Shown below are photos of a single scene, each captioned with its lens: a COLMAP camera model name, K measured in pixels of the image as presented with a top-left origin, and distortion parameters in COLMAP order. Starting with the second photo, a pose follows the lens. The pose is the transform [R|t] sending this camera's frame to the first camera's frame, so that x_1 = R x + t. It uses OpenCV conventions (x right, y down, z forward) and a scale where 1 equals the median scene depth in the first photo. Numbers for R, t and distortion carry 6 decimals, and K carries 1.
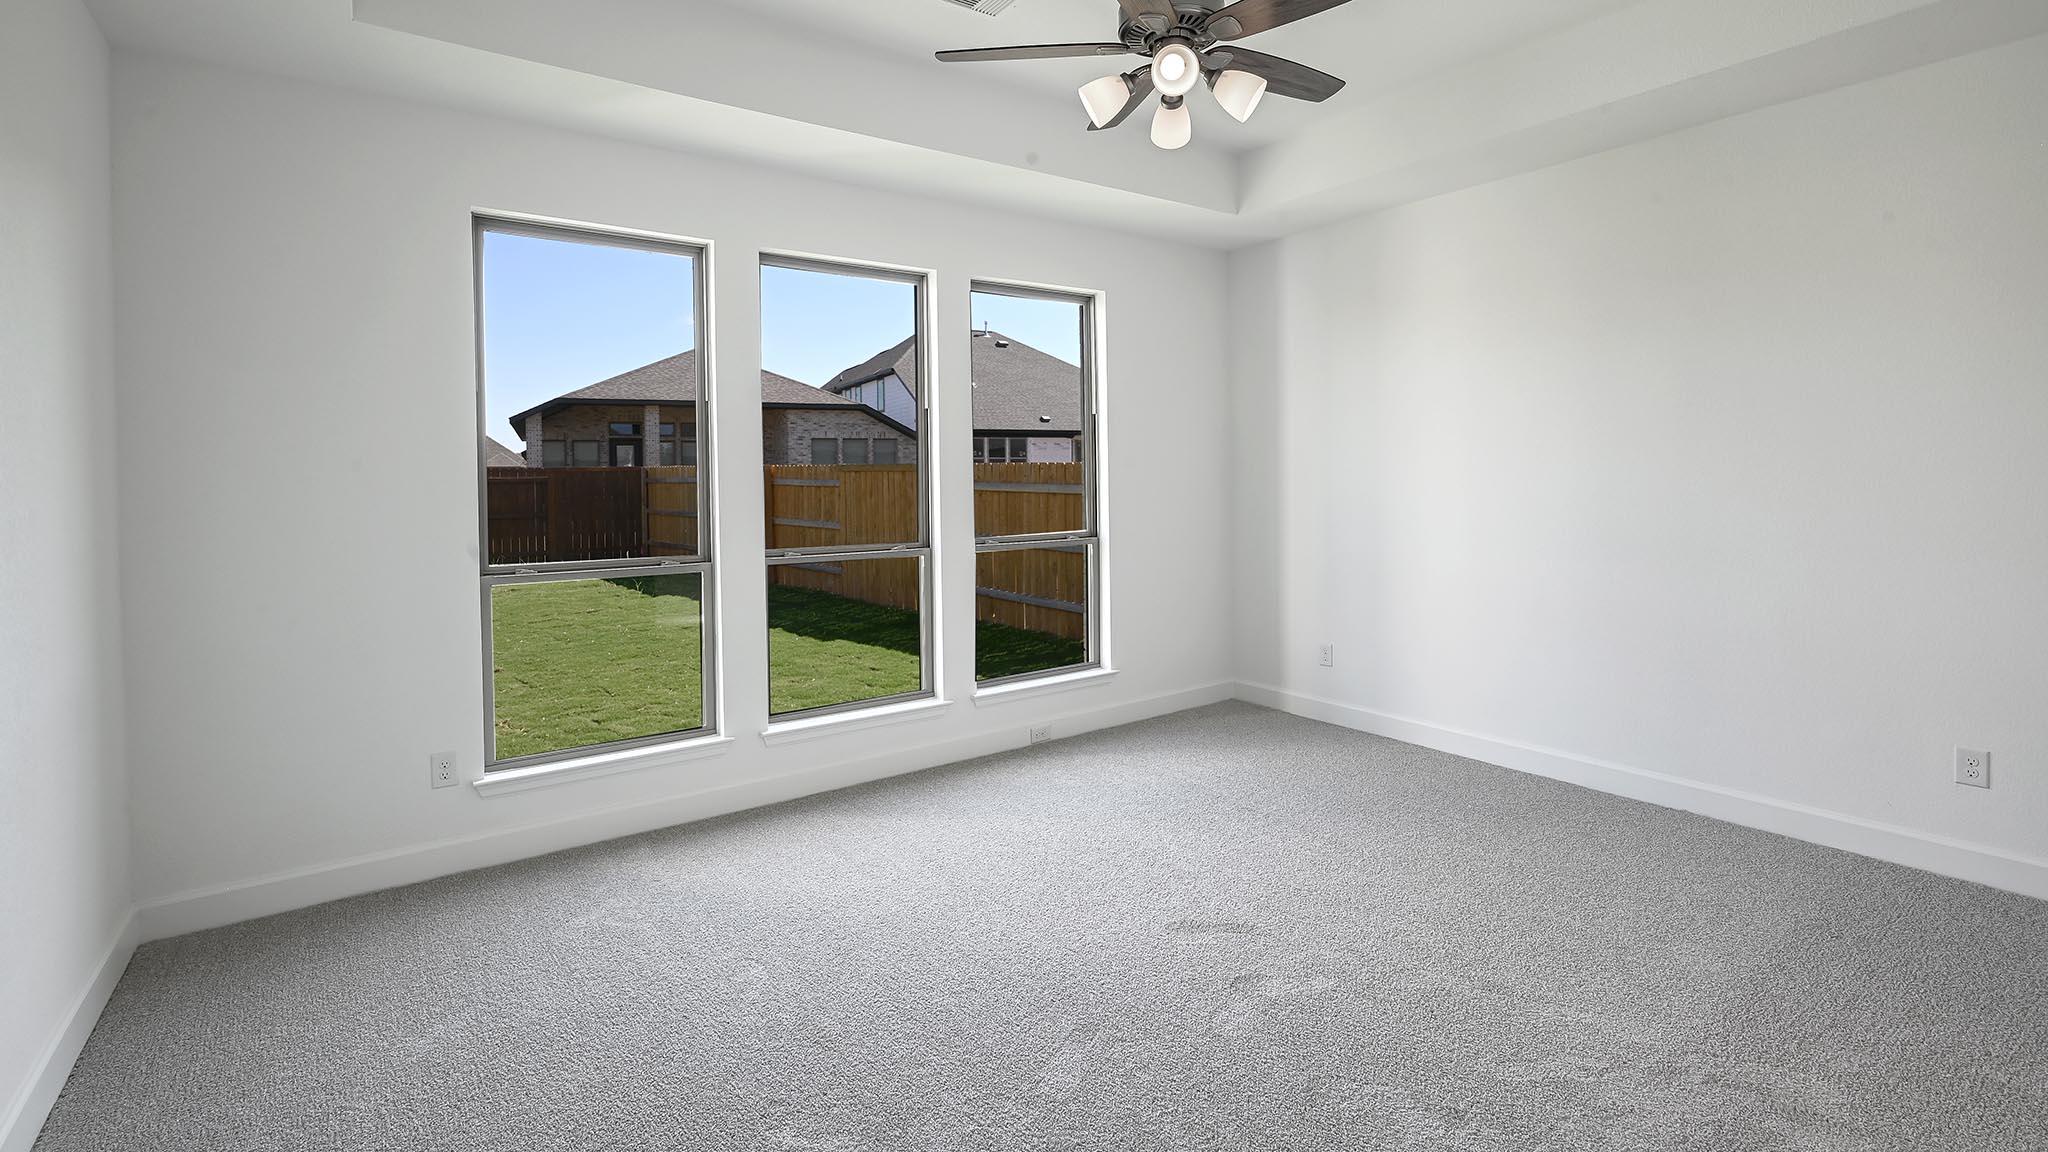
lens RADIAL K [[907.6, 0, 1022.9], [0, 907.6, 460.6], [0, 0, 1]] dist [-0.000505, 0.000000]
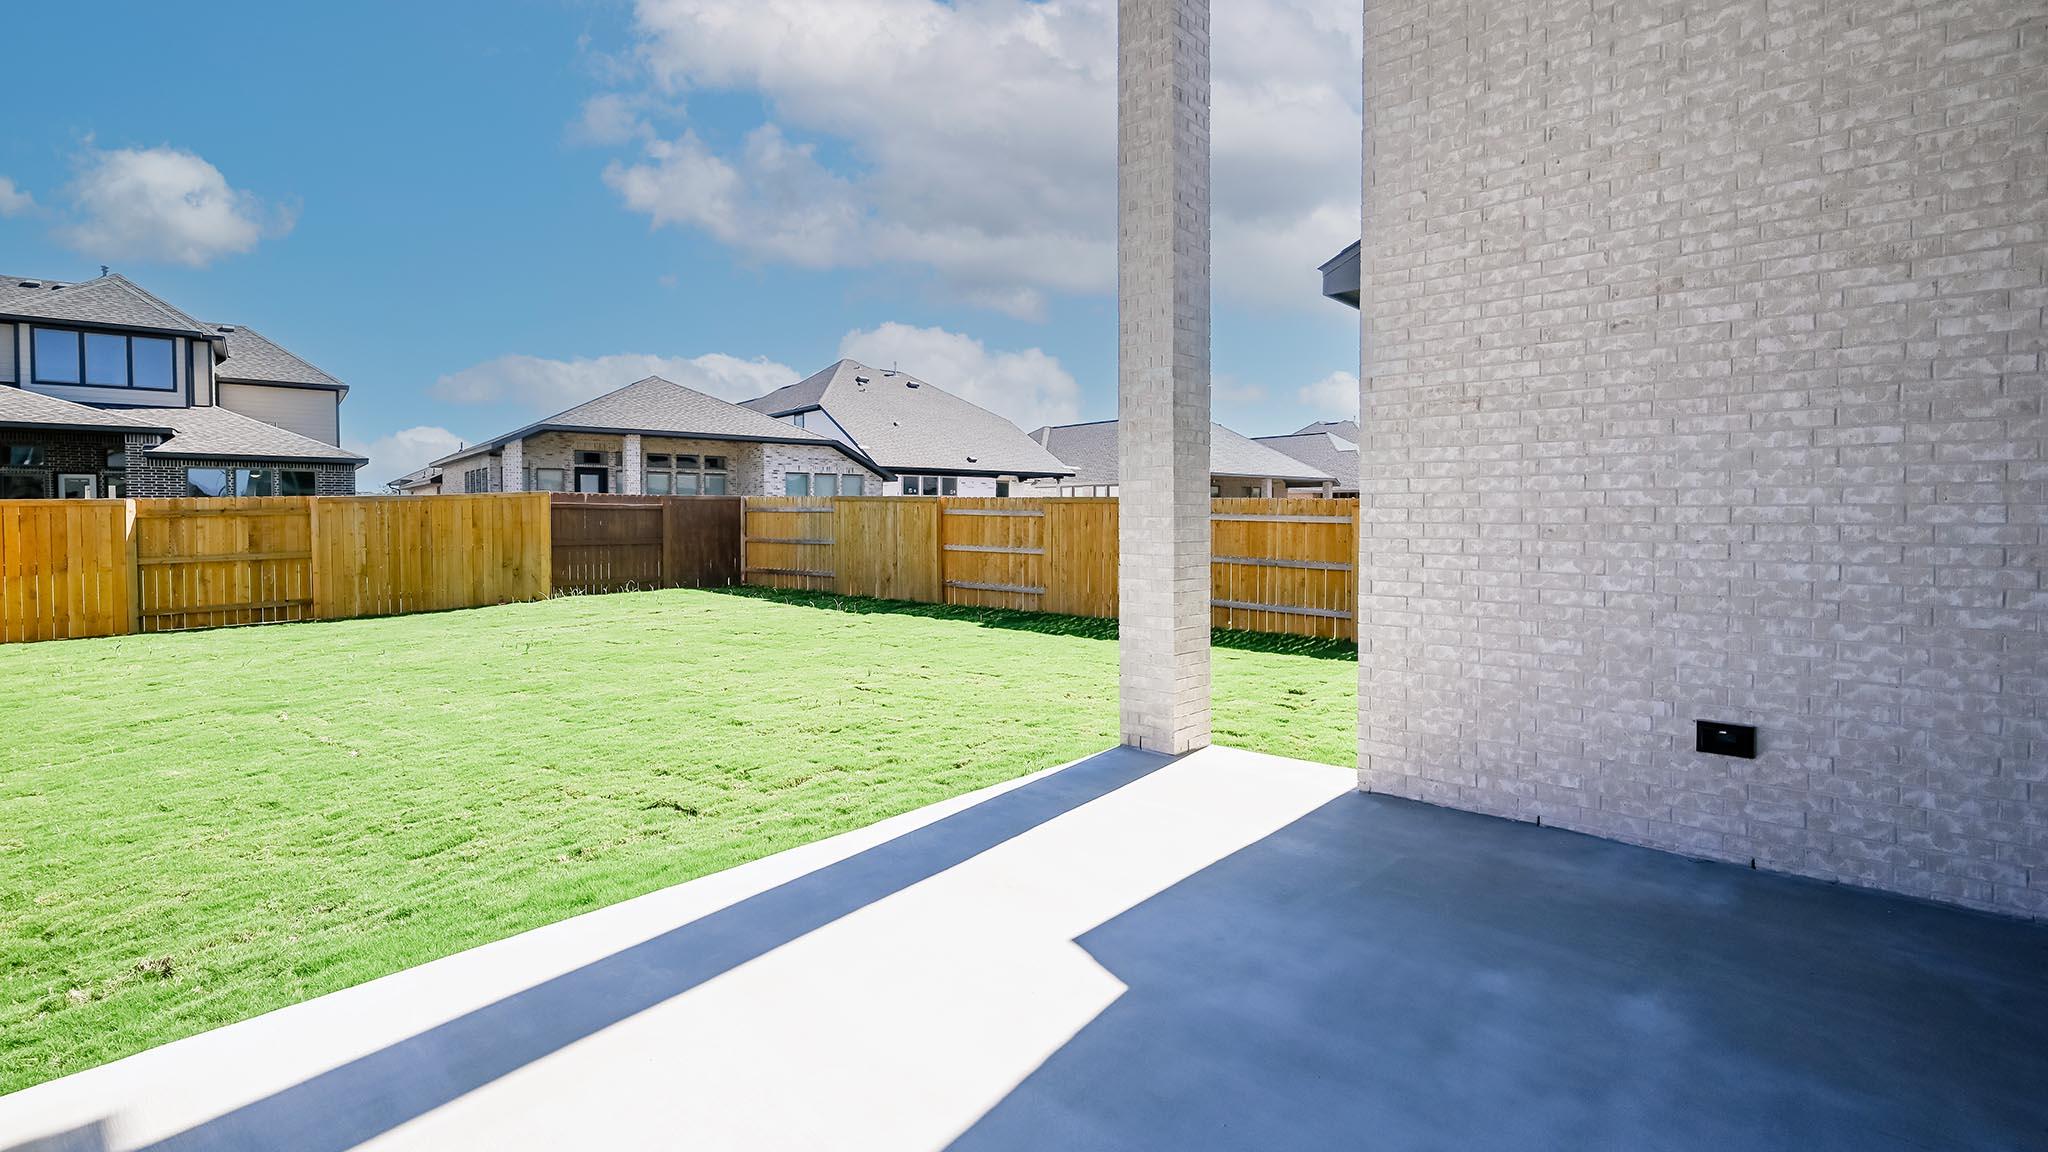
lens RADIAL K [[907.6, 0, 1022.9], [0, 907.6, 460.6], [0, 0, 1]] dist [-0.000505, 0.000000]
pose [[0.982293, 0.027282, 0.185356, -0.161582], [-0.019064, 0.998760, -0.045979, 0.004162], [-0.186381, 0.041631, 0.981595, -0.047425]]
